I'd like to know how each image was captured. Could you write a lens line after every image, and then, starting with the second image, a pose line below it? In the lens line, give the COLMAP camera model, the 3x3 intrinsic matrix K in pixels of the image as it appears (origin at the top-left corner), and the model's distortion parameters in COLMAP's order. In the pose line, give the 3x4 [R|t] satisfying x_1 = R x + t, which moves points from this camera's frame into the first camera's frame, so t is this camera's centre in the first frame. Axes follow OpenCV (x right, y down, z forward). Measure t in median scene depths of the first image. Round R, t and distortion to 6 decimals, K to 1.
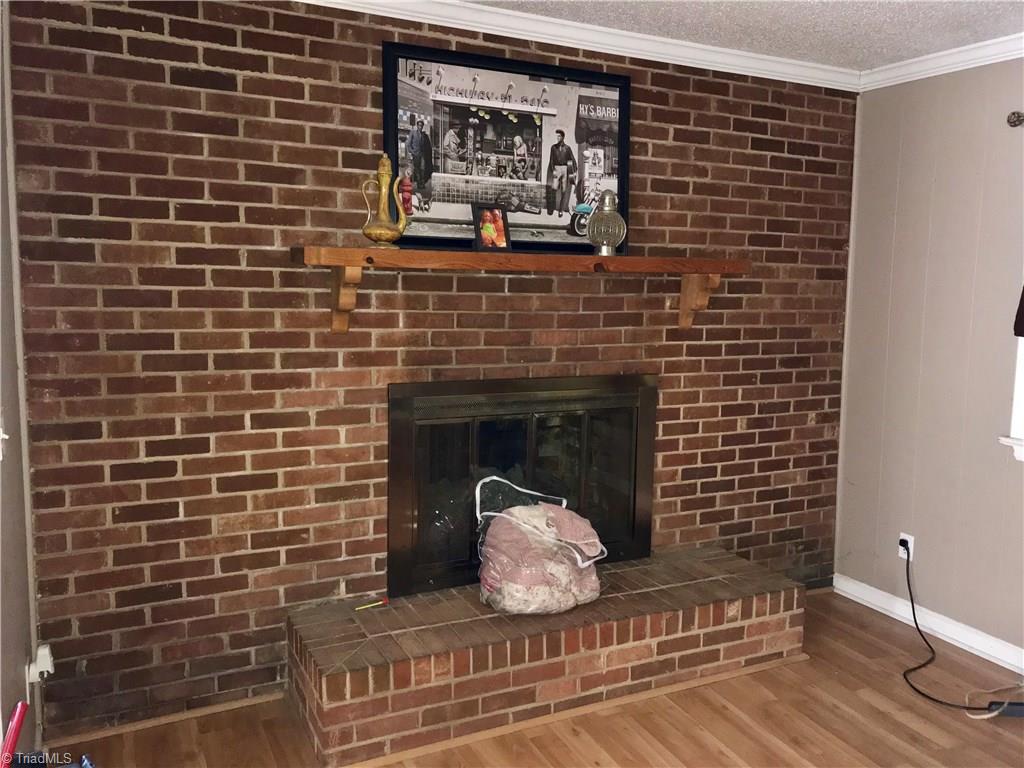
lens RADIAL K [[833.8, 0, 510.0], [0, 833.8, 375.3], [0, 0, 1]] dist [0.013635, 0.009962]
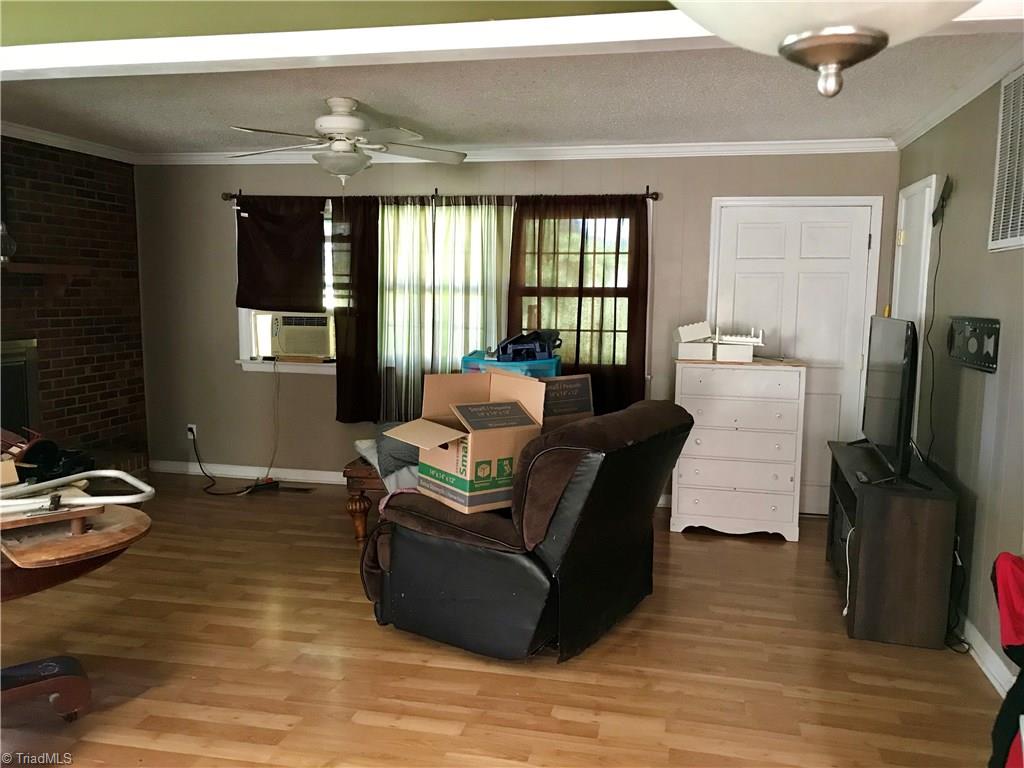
lens RADIAL K [[833.8, 0, 509.8], [0, 833.8, 381.4], [0, 0, 1]] dist [0.013635, 0.009962]
pose [[0.624340, -0.098099, 0.774969, -0.452415], [0.088054, 0.994598, 0.054962, 0.063444], [-0.776174, 0.033924, 0.629605, -0.613571]]
